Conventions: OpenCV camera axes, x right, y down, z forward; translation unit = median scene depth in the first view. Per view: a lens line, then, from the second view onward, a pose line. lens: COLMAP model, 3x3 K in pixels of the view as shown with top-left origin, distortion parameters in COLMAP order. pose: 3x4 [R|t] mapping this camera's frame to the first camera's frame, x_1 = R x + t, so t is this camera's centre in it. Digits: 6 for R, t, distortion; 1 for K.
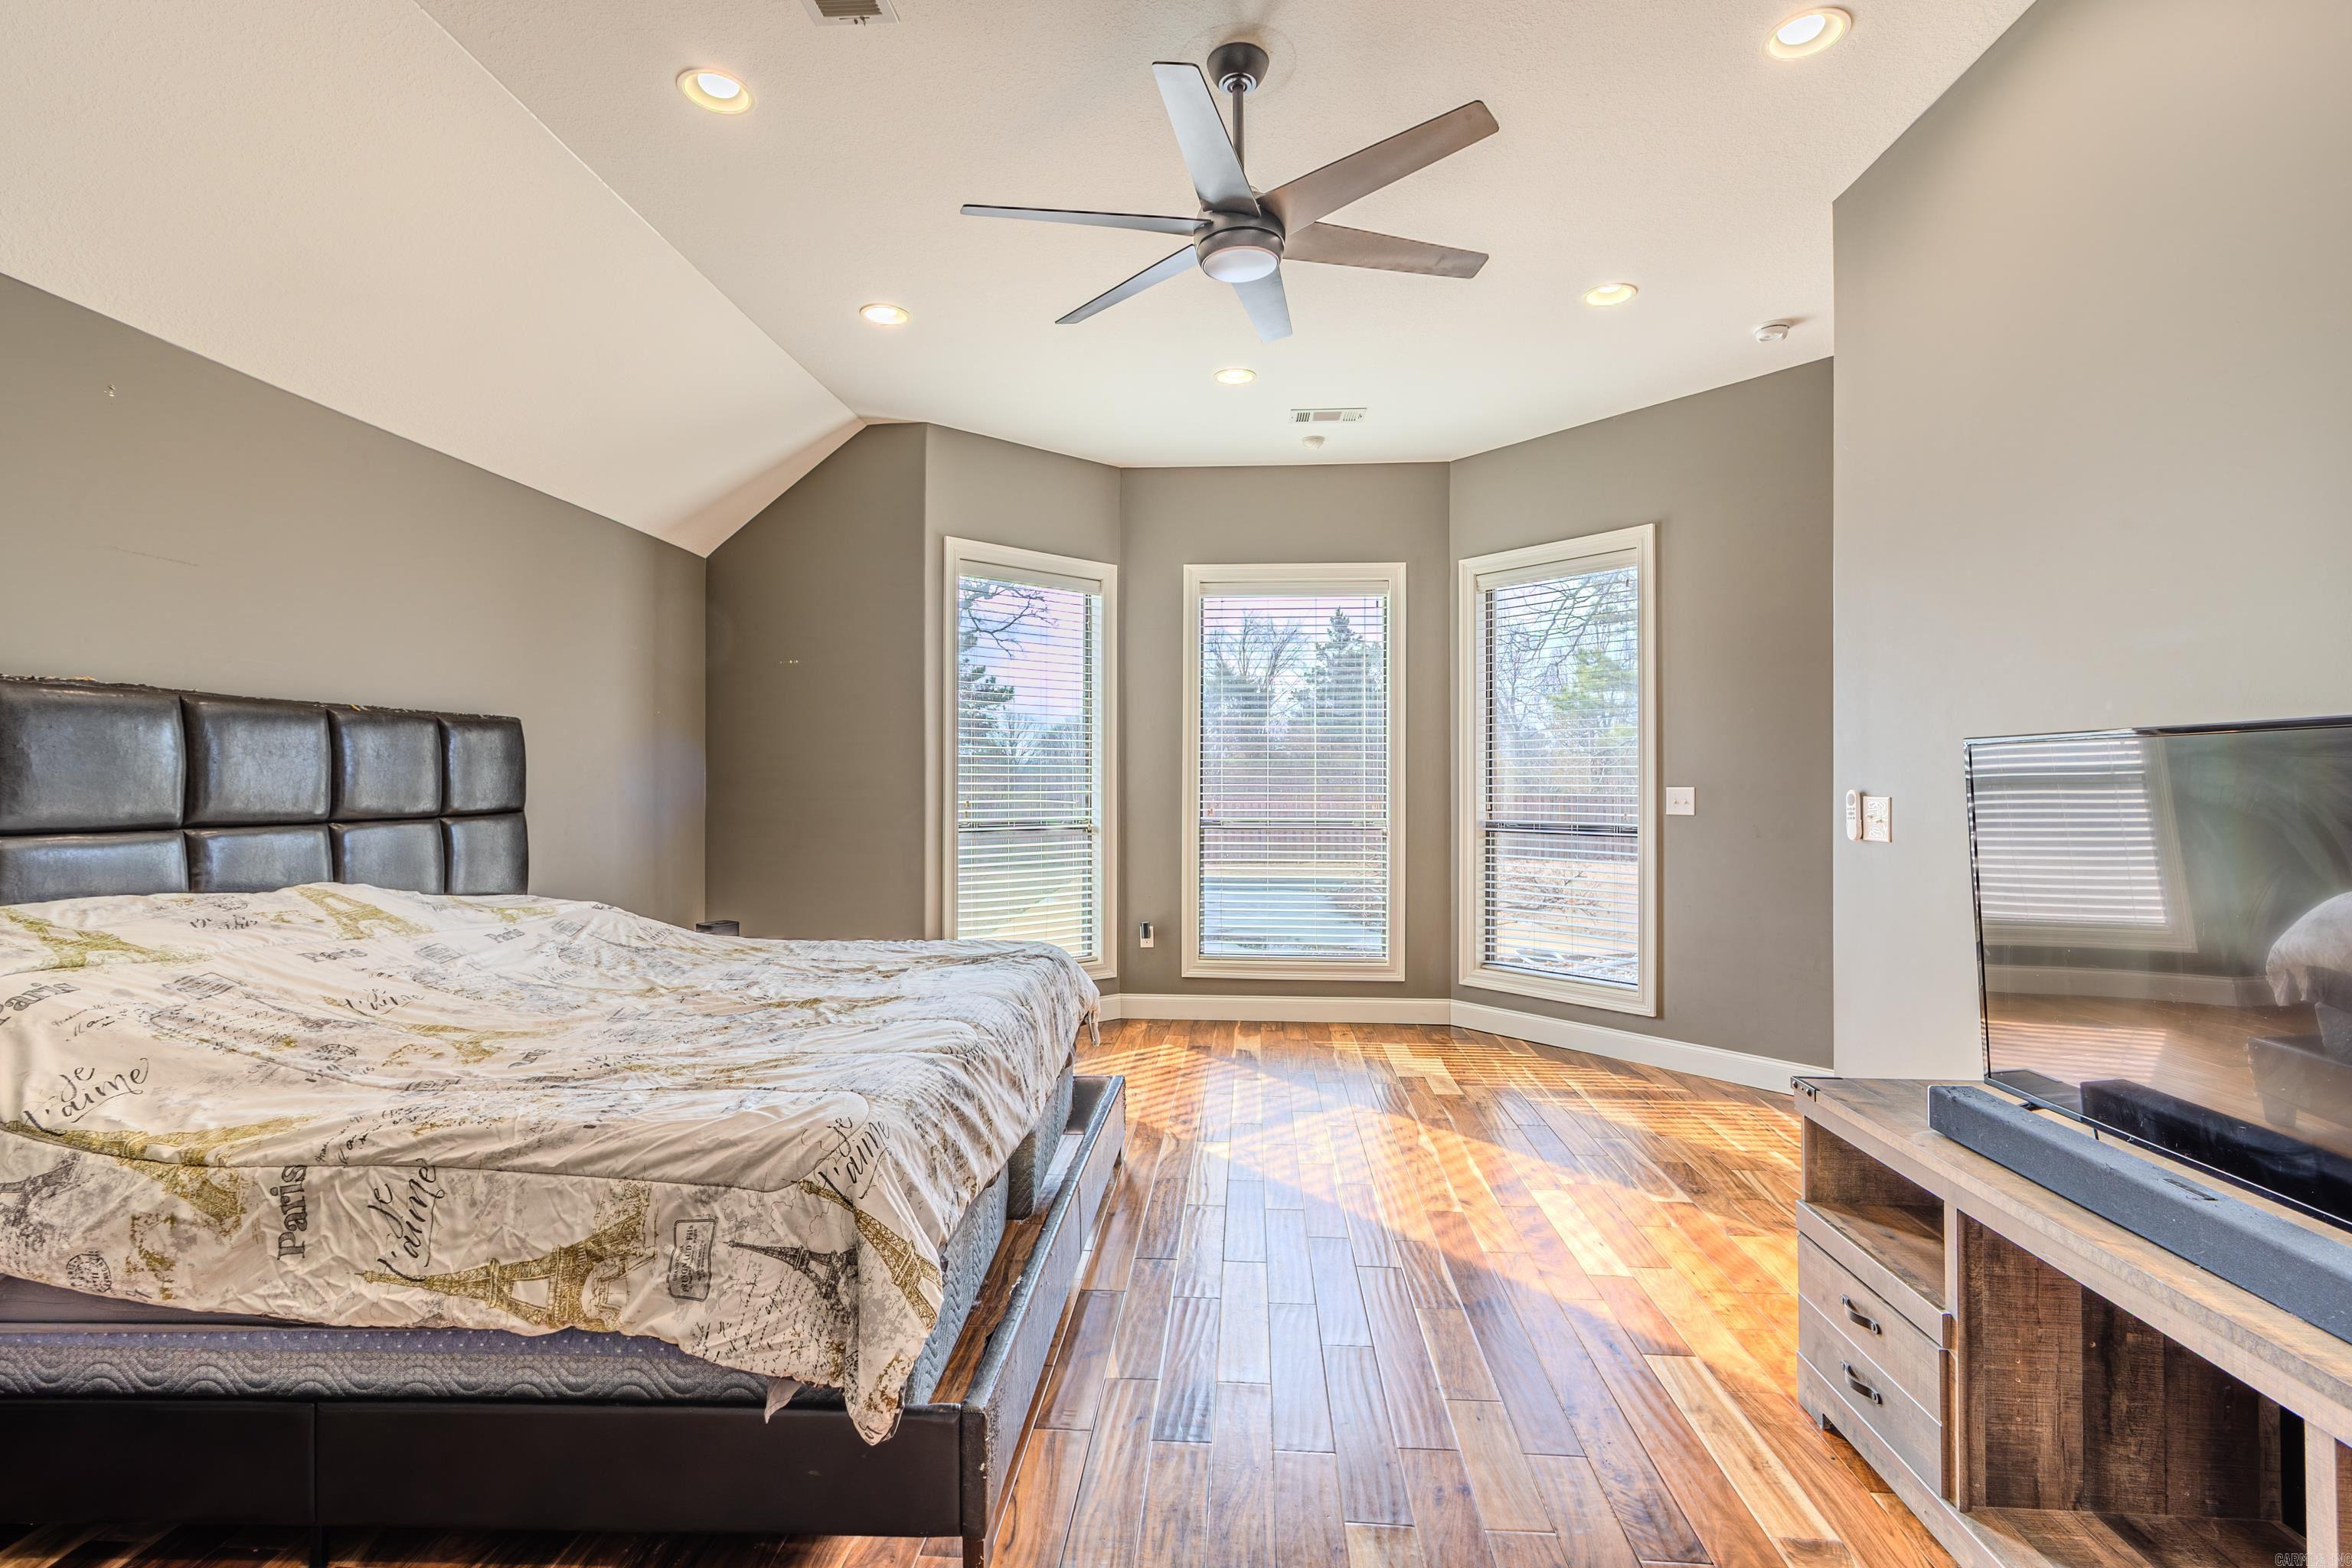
lens RADIAL K [[1072.2, 0, 1180.2], [0, 1072.2, 783.6], [0, 0, 1]] dist [0.000028, 0.000083]
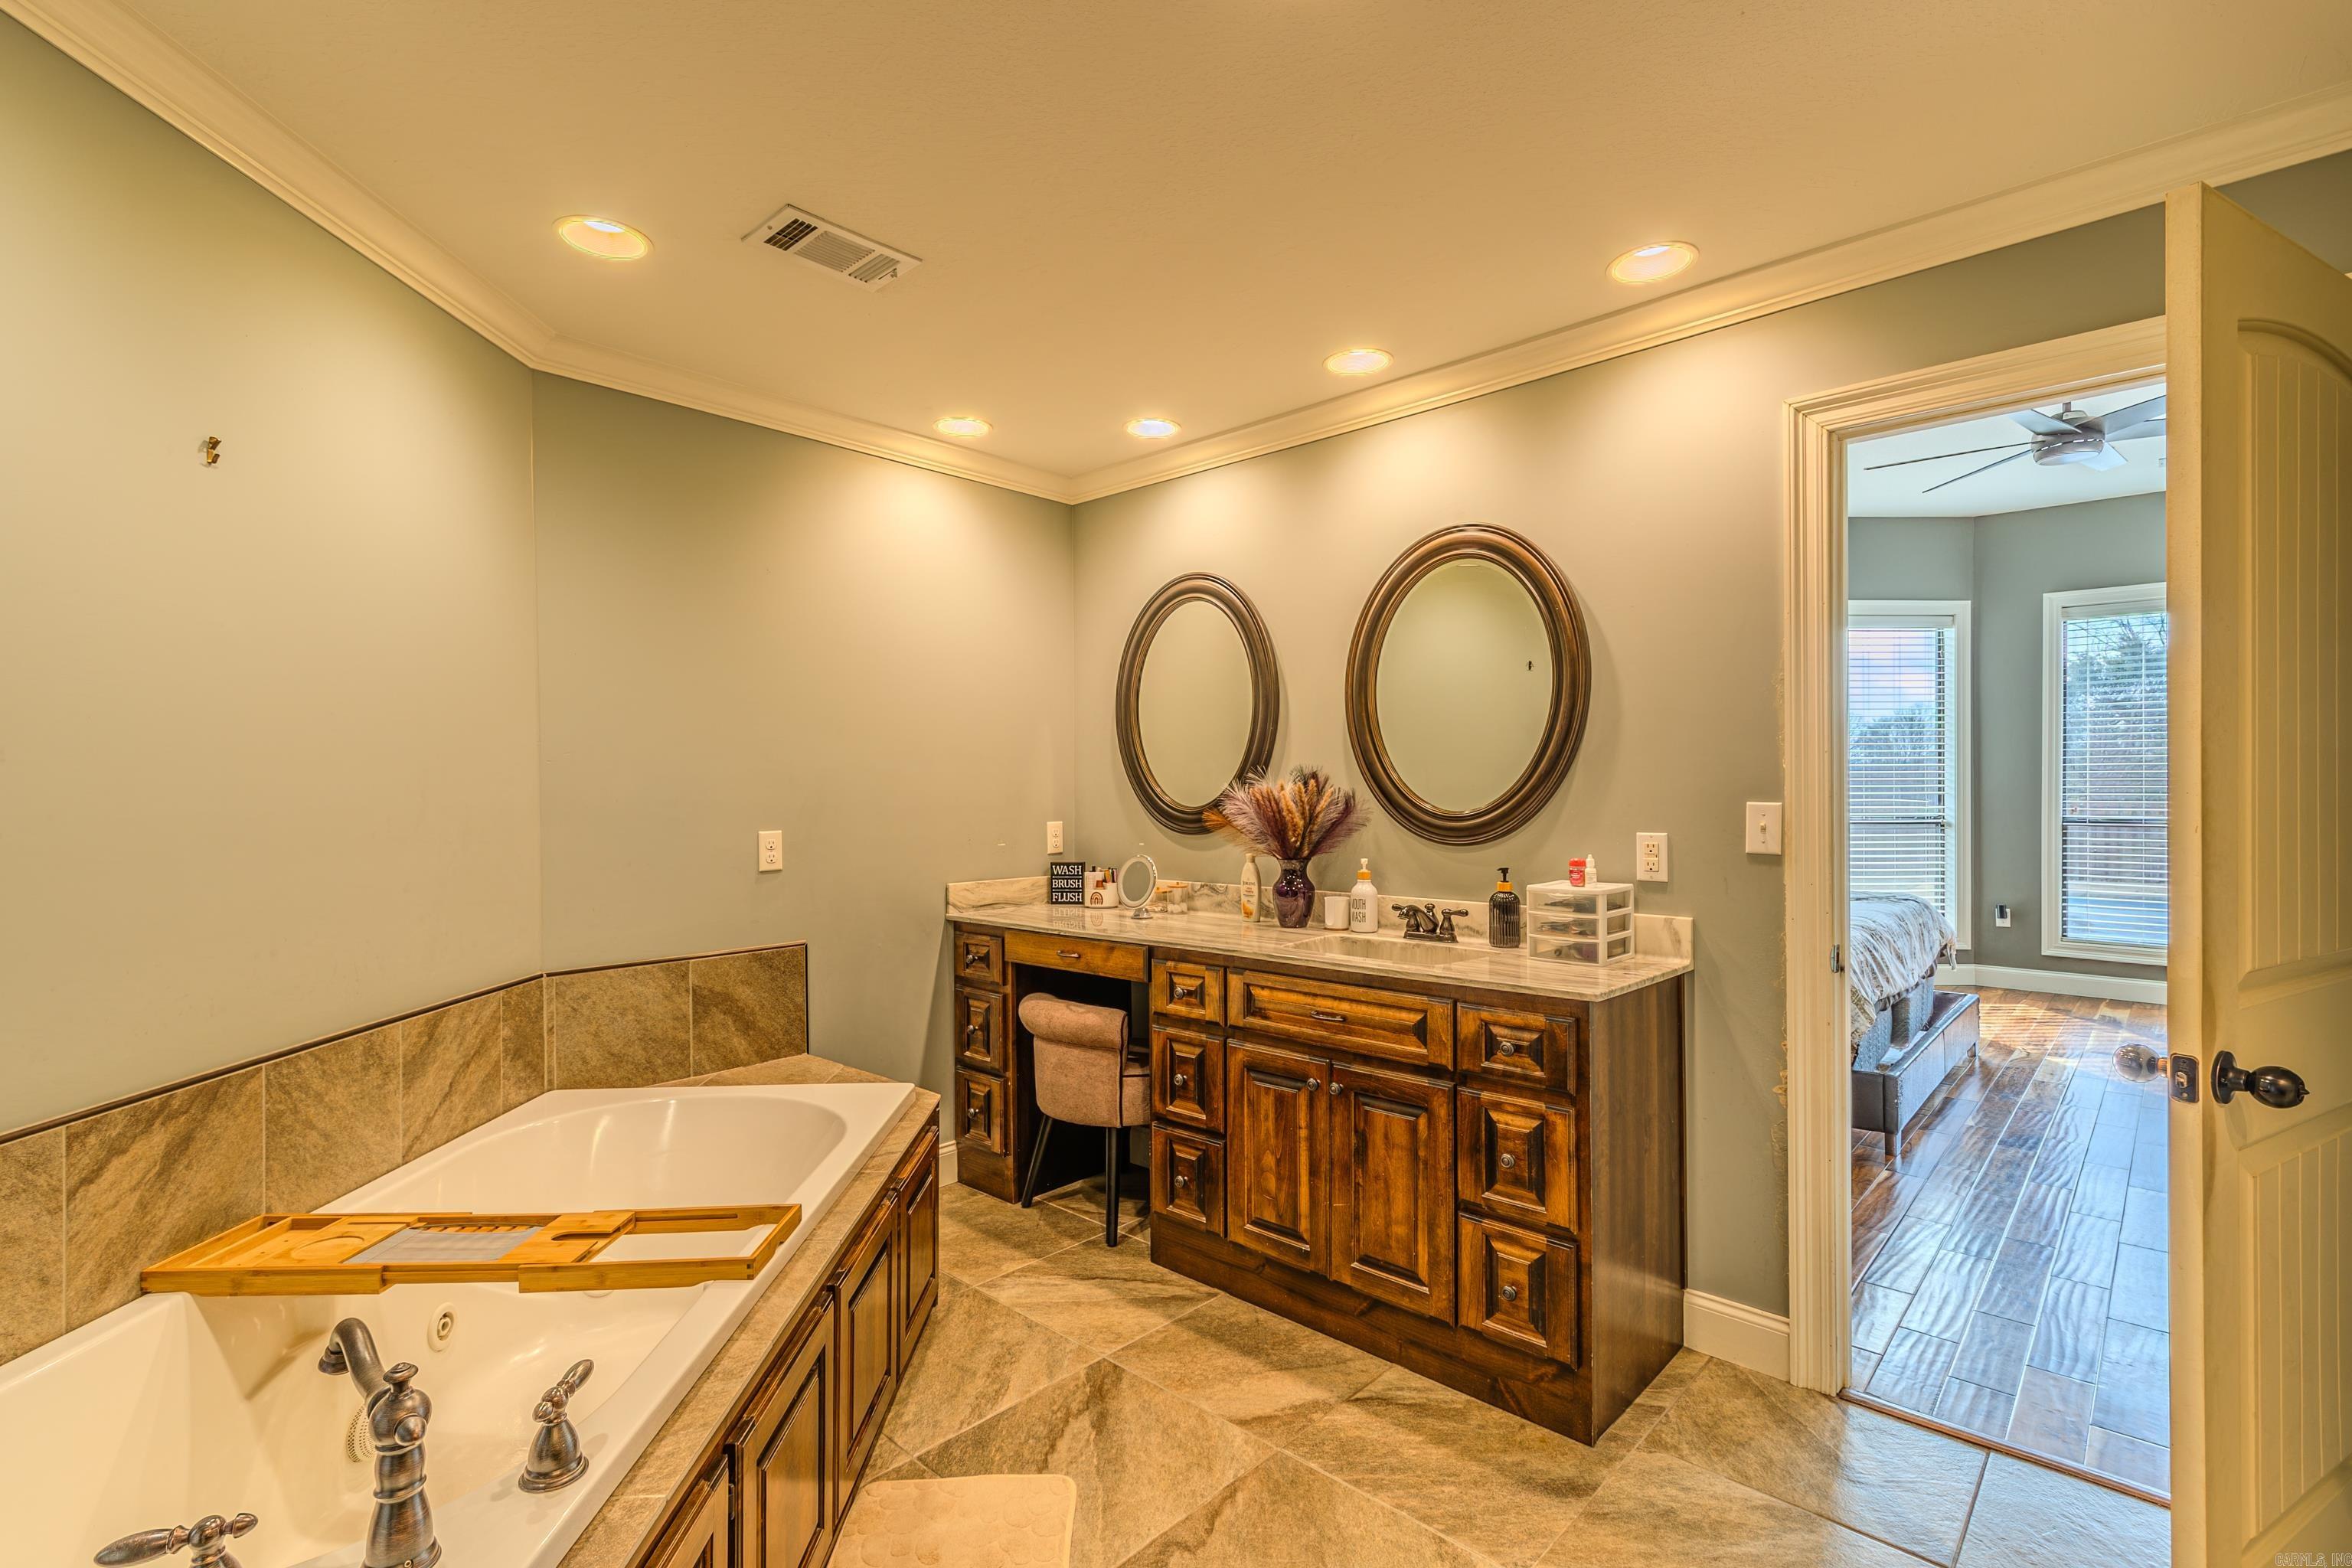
lens RADIAL K [[1072.2, 0, 1181.9], [0, 1072.2, 780.8], [0, 0, 1]] dist [0.000028, 0.000083]
pose [[0.768780, -0.002549, -0.639509, 0.028327], [0.001790, 0.999997, -0.001833, -0.004596], [0.639511, 0.000264, 0.768782, -0.468607]]
